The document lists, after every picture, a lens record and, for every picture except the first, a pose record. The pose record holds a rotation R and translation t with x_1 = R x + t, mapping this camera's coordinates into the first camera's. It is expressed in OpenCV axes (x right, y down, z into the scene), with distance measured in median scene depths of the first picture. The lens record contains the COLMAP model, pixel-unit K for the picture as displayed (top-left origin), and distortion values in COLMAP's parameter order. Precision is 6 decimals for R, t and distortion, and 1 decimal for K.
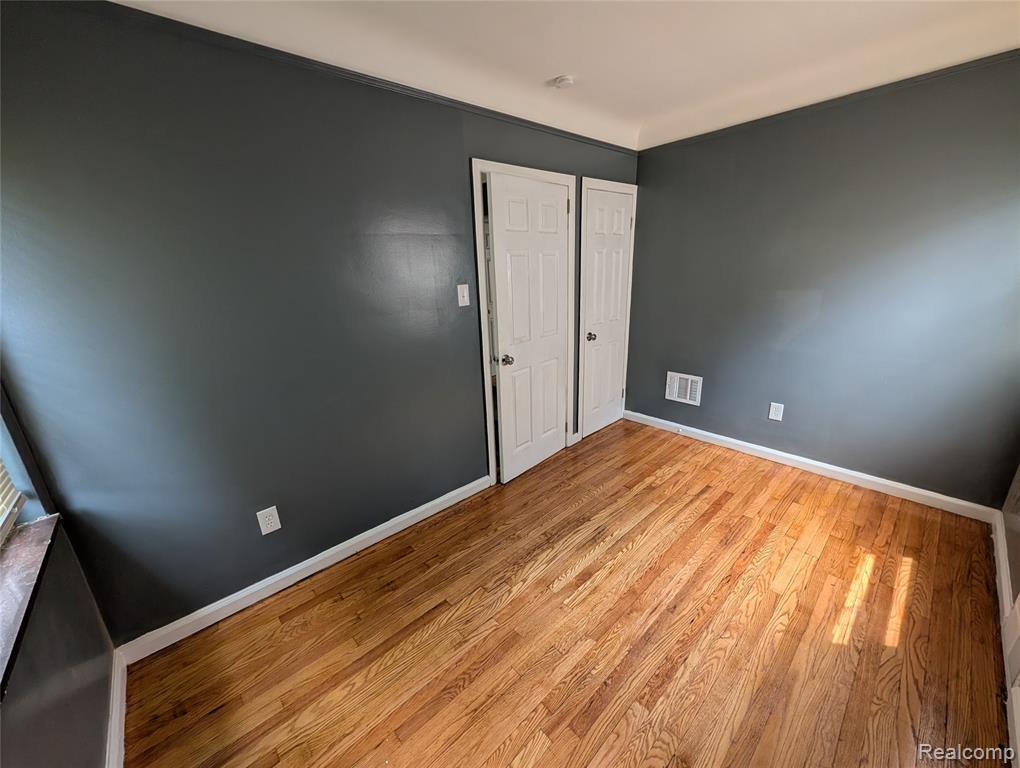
lens RADIAL K [[394.1, 0, 511.0], [0, 394.1, 385.5], [0, 0, 1]] dist [0.000962, 0.000265]
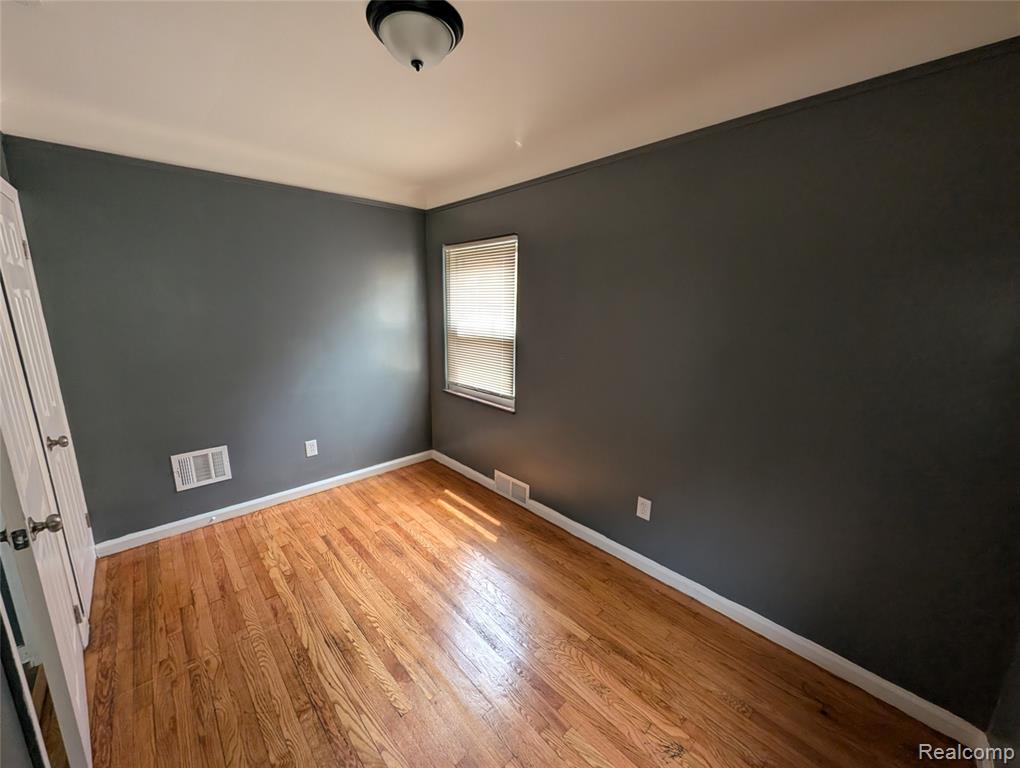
lens RADIAL K [[394.1, 0, 511.0], [0, 394.1, 385.5], [0, 0, 1]] dist [0.000962, 0.000265]
pose [[-0.015896, -0.169965, 0.985322, -0.433354], [0.282398, 0.944563, 0.167490, -0.140586], [-0.959166, 0.280915, 0.032983, 0.429957]]
